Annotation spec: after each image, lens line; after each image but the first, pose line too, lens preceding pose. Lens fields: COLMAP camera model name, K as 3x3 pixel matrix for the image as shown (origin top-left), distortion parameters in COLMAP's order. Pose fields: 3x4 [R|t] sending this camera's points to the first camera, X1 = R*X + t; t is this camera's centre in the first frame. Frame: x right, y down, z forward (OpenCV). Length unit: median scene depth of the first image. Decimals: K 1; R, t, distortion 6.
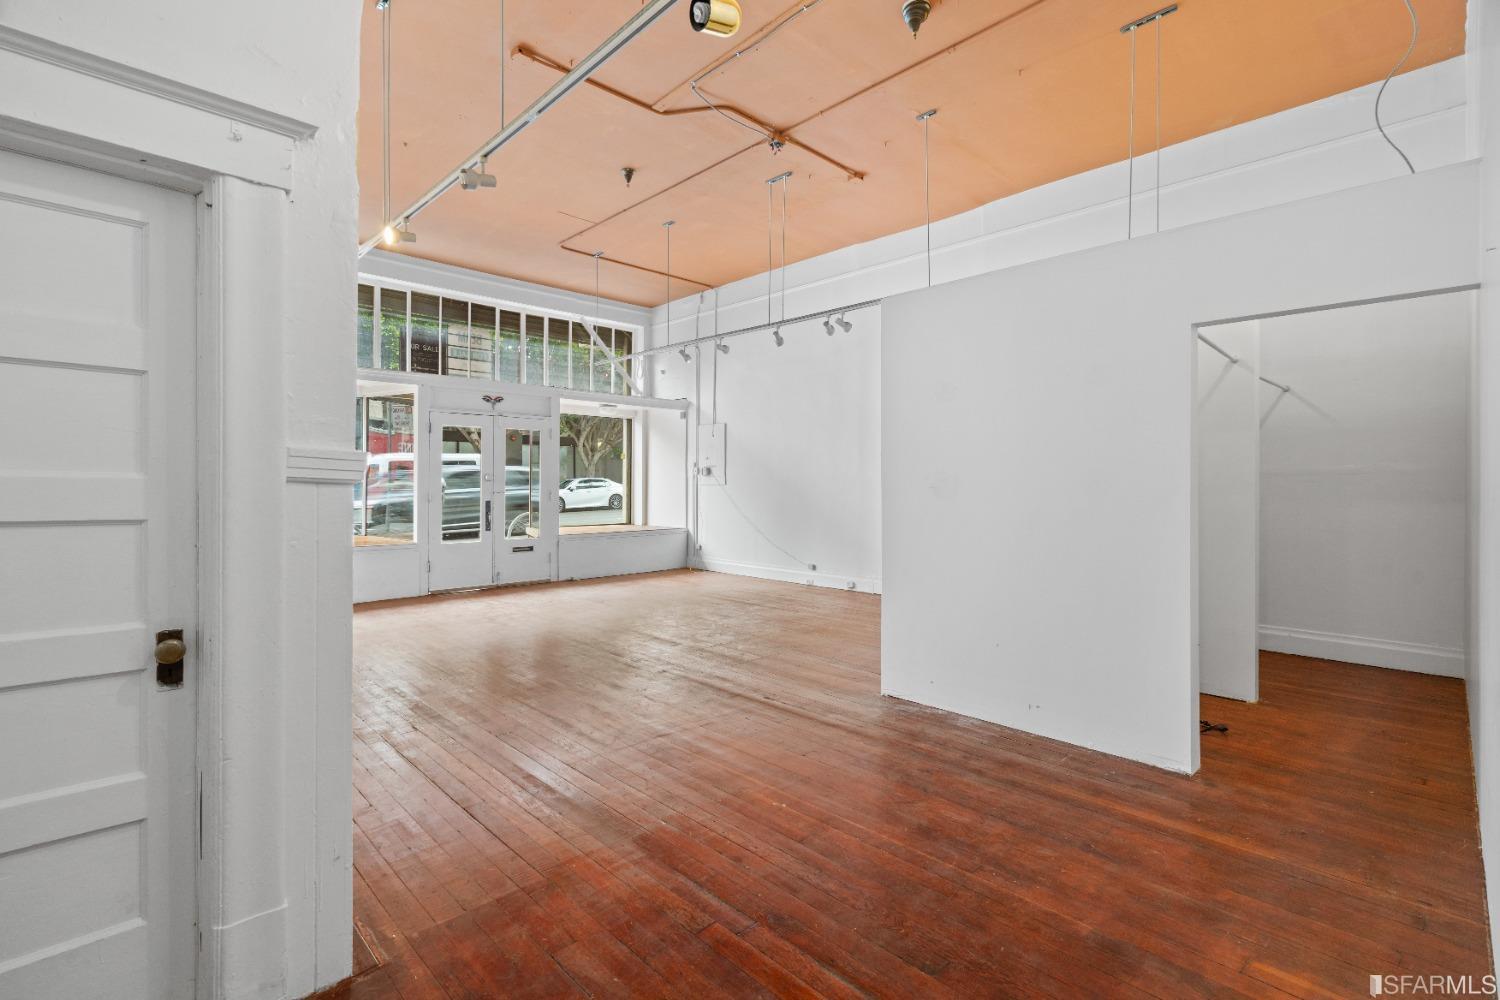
lens RADIAL K [[689.1, 0, 749.5], [0, 689.1, 483.4], [0, 0, 1]] dist [-0.000932, 0.000032]
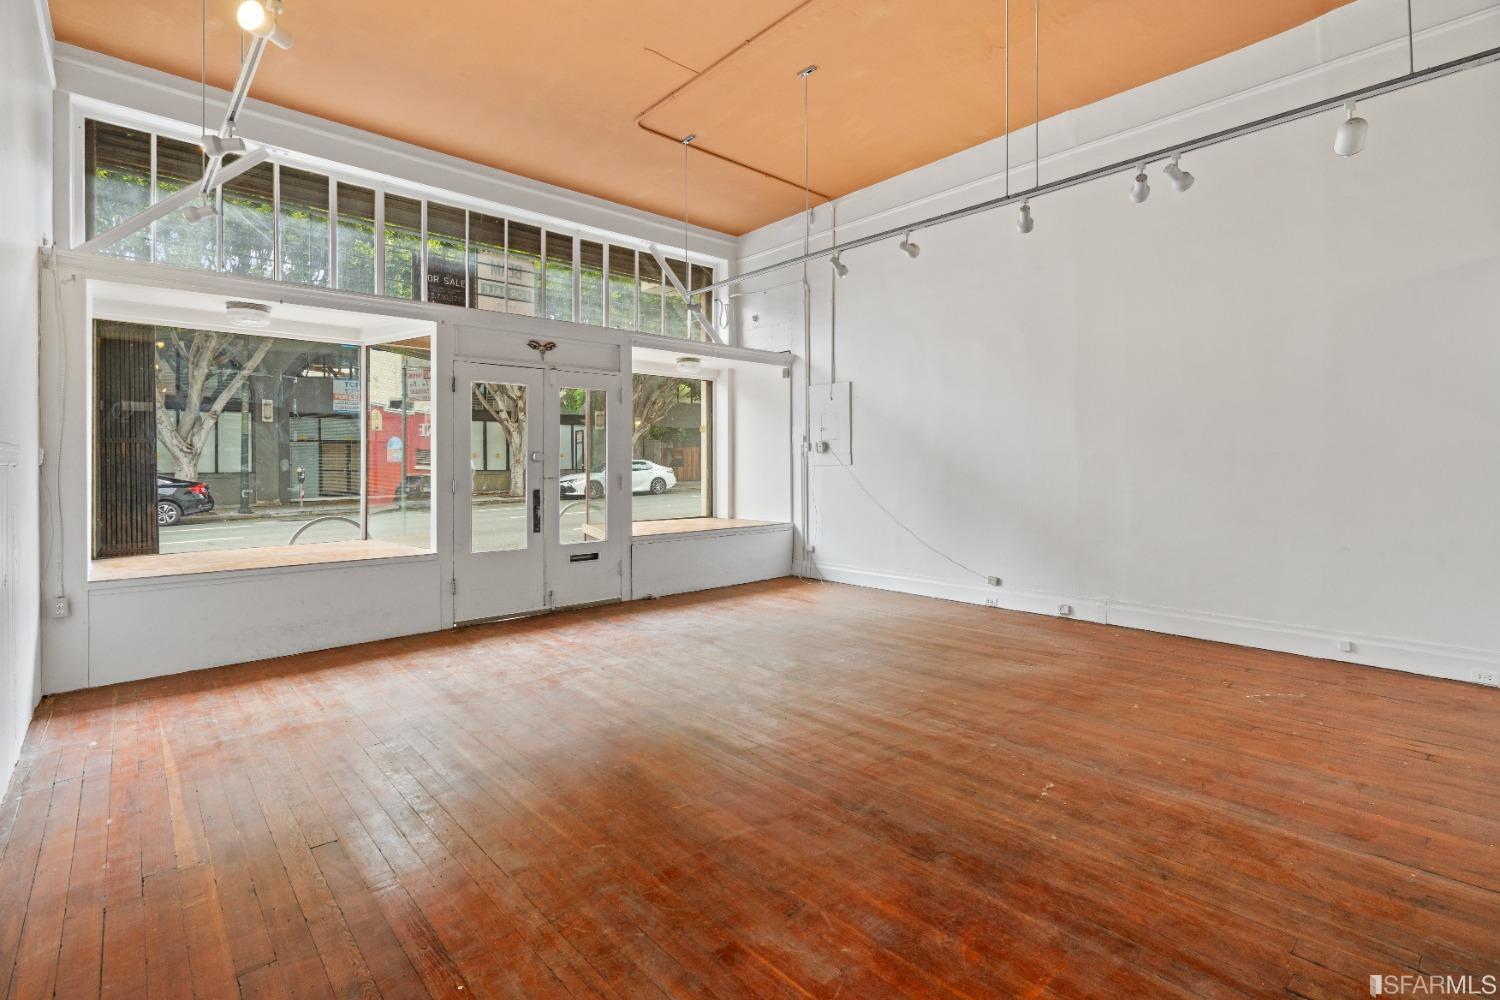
lens RADIAL K [[686.9, 0, 754.0], [0, 686.9, 465.1], [0, 0, 1]] dist [-0.000980, -0.000031]
pose [[0.999675, -0.006945, -0.024515, -0.117827], [0.006933, 0.999976, -0.000580, 0.001869], [0.024519, 0.000410, 0.999699, 0.256521]]
